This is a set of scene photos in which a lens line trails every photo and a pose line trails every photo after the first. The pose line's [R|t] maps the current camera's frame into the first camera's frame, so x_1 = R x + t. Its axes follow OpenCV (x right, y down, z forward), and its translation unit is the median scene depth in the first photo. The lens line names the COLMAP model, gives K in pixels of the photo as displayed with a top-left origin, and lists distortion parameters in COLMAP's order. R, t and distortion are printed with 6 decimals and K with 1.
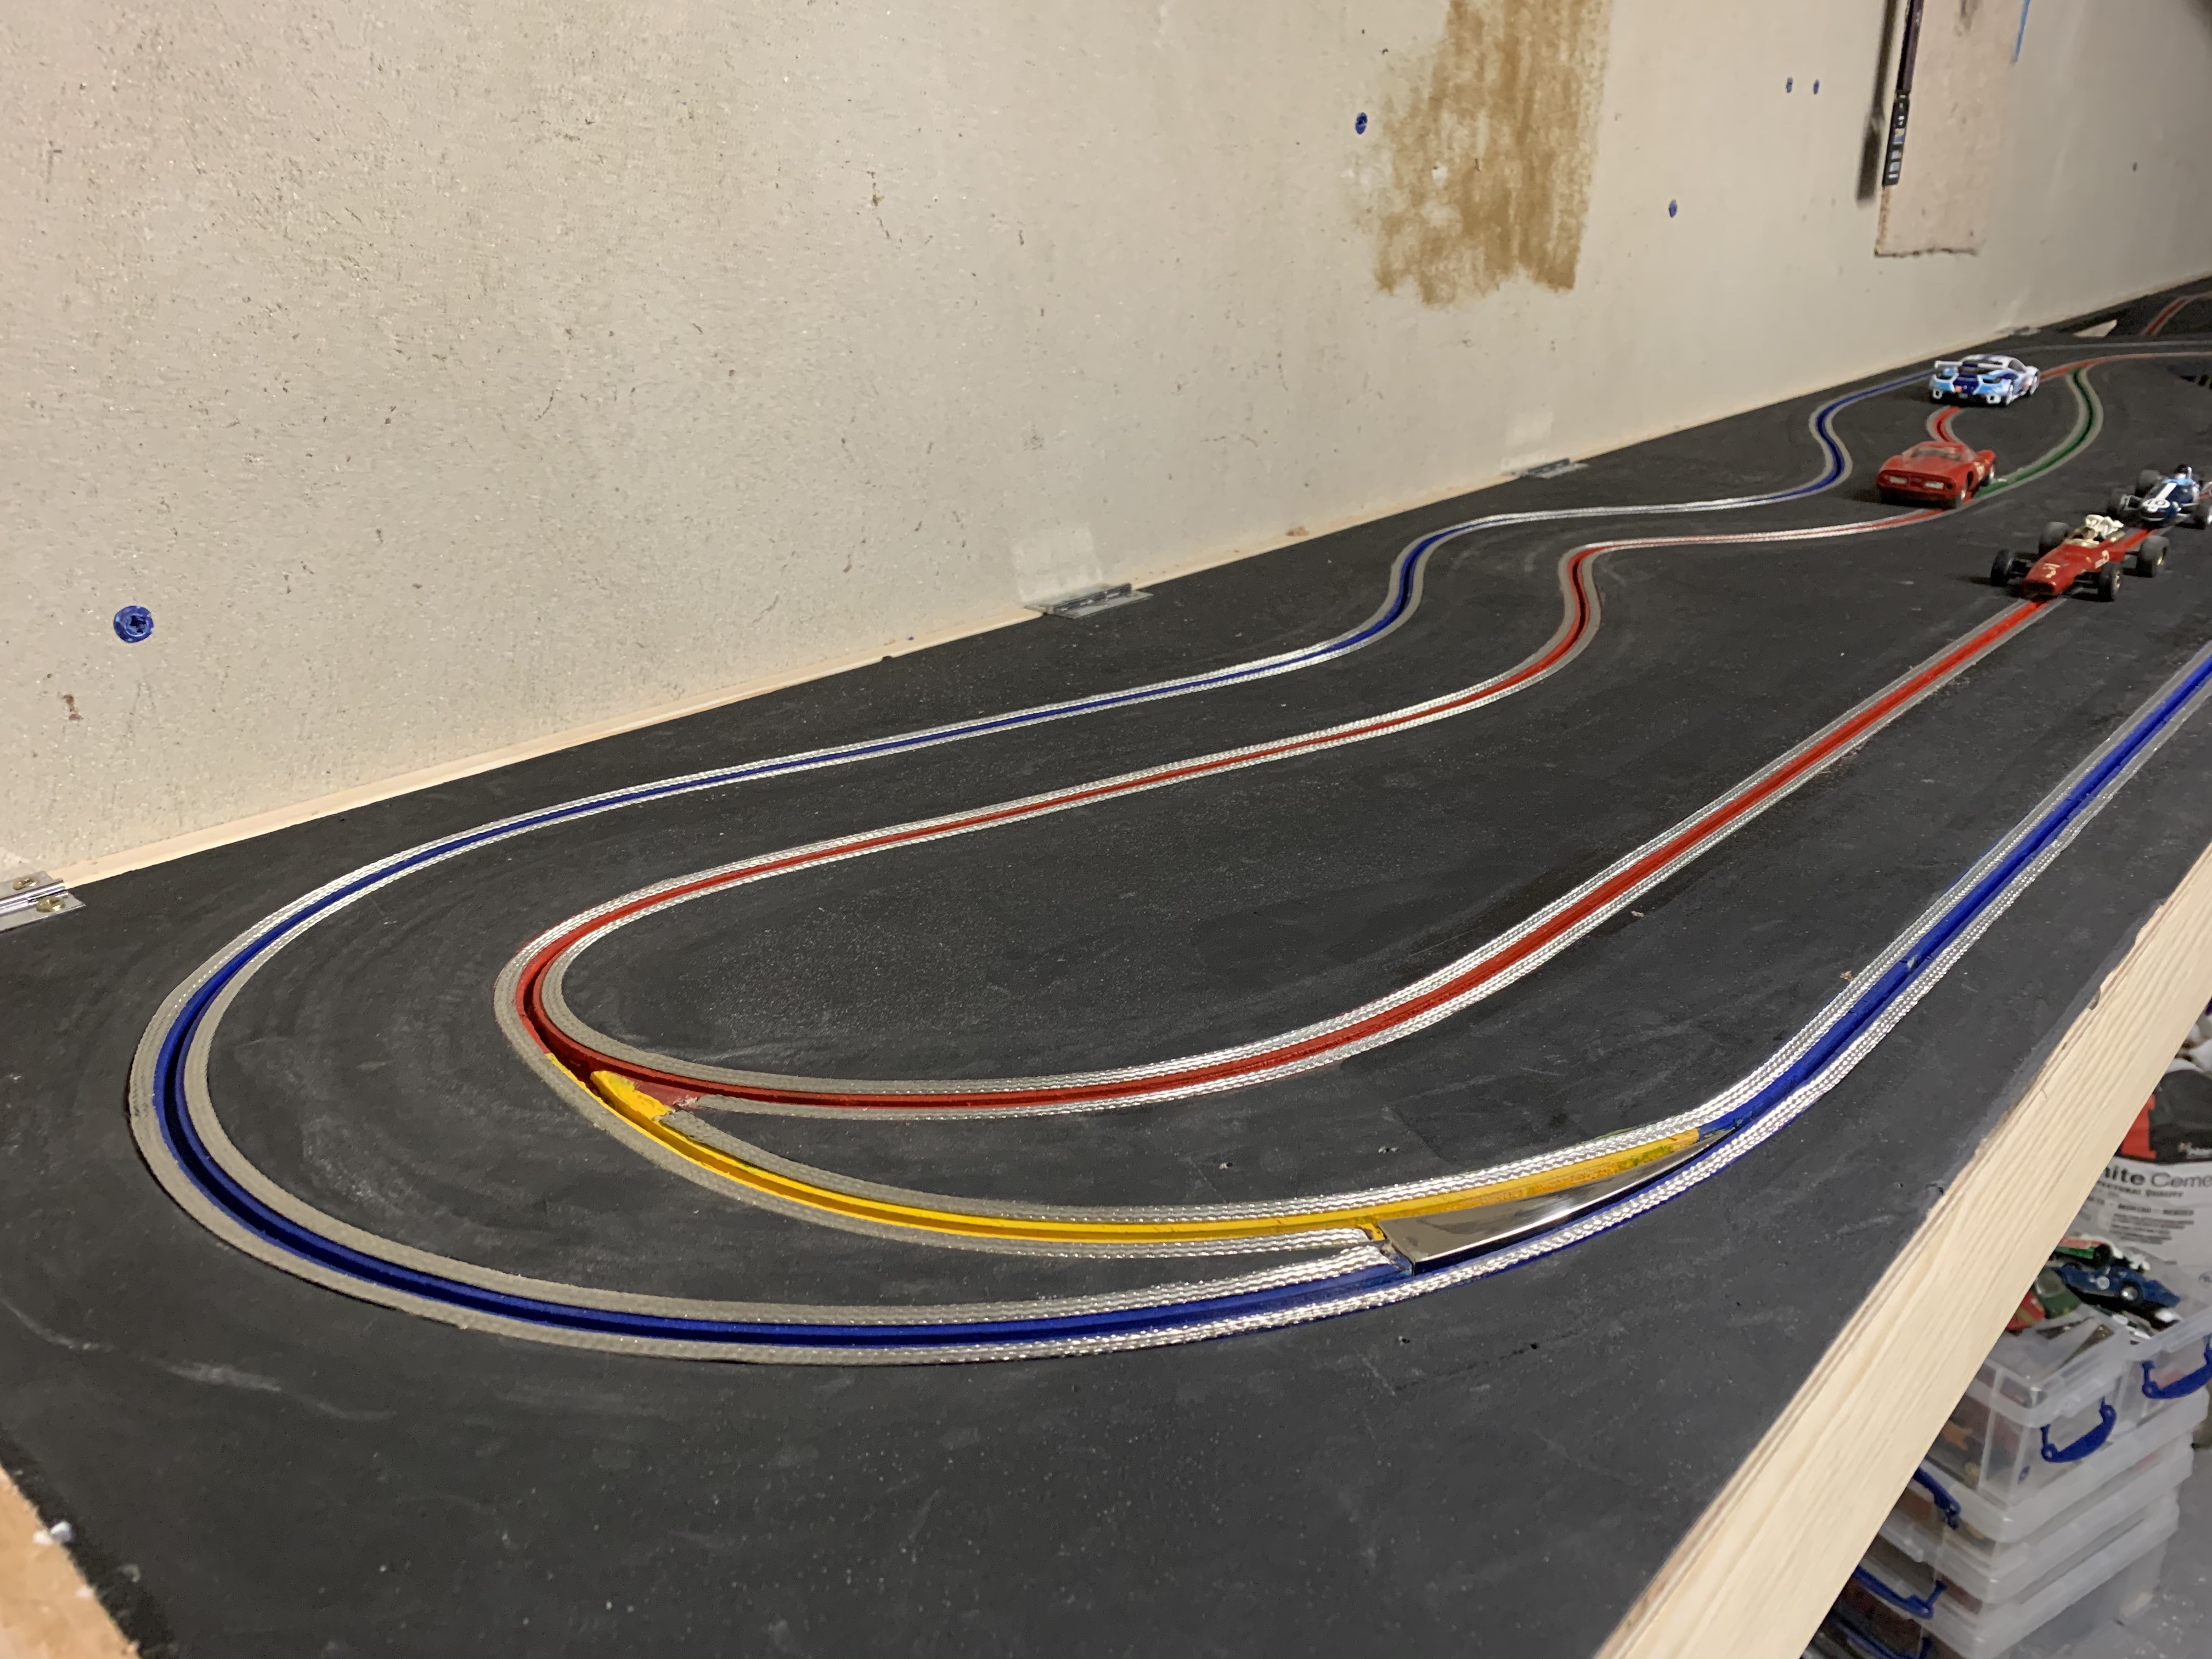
lens RADIAL K [[1726.7, 0, 1101.7], [0, 1726.7, 792.9], [0, 0, 1]] dist [0.028919, -0.033570]
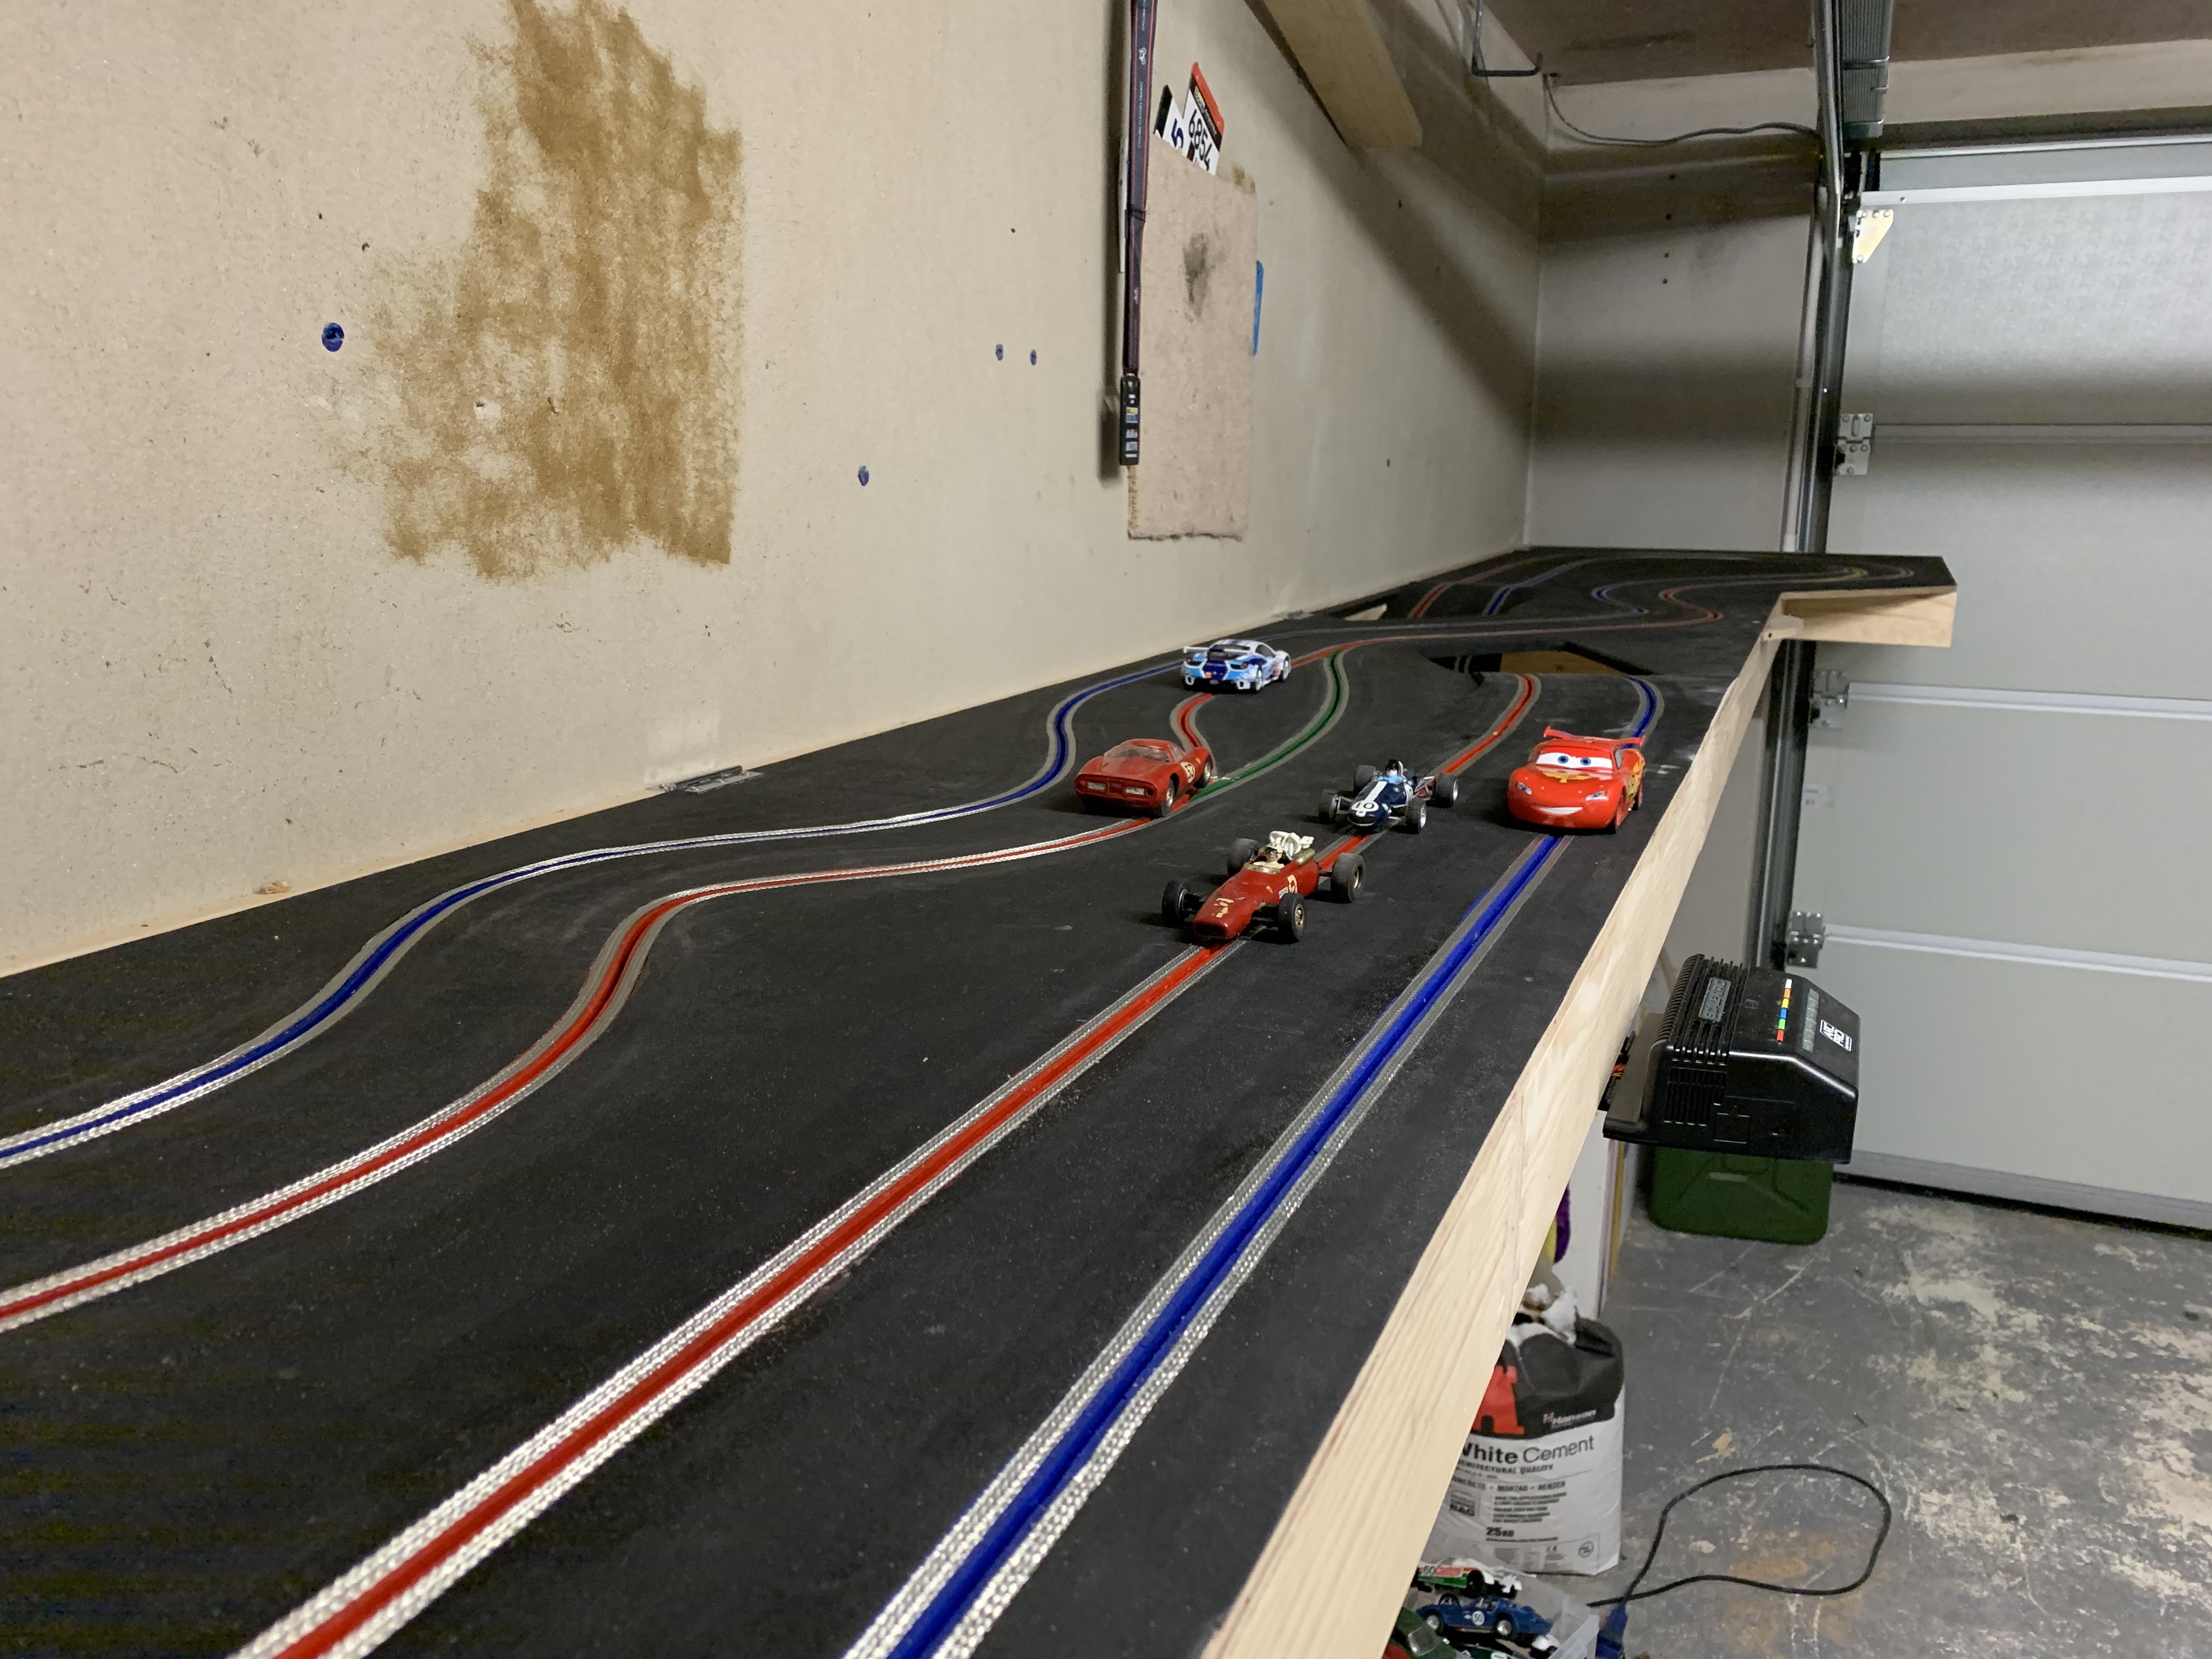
lens RADIAL K [[1726.7, 0, 1113.1], [0, 1726.7, 797.2], [0, 0, 1]] dist [0.028919, -0.033570]
pose [[0.946626, -0.037670, 0.320126, 0.245890], [0.087584, 0.985842, -0.142983, -0.068329], [-0.310208, 0.163390, 0.936523, 0.273297]]
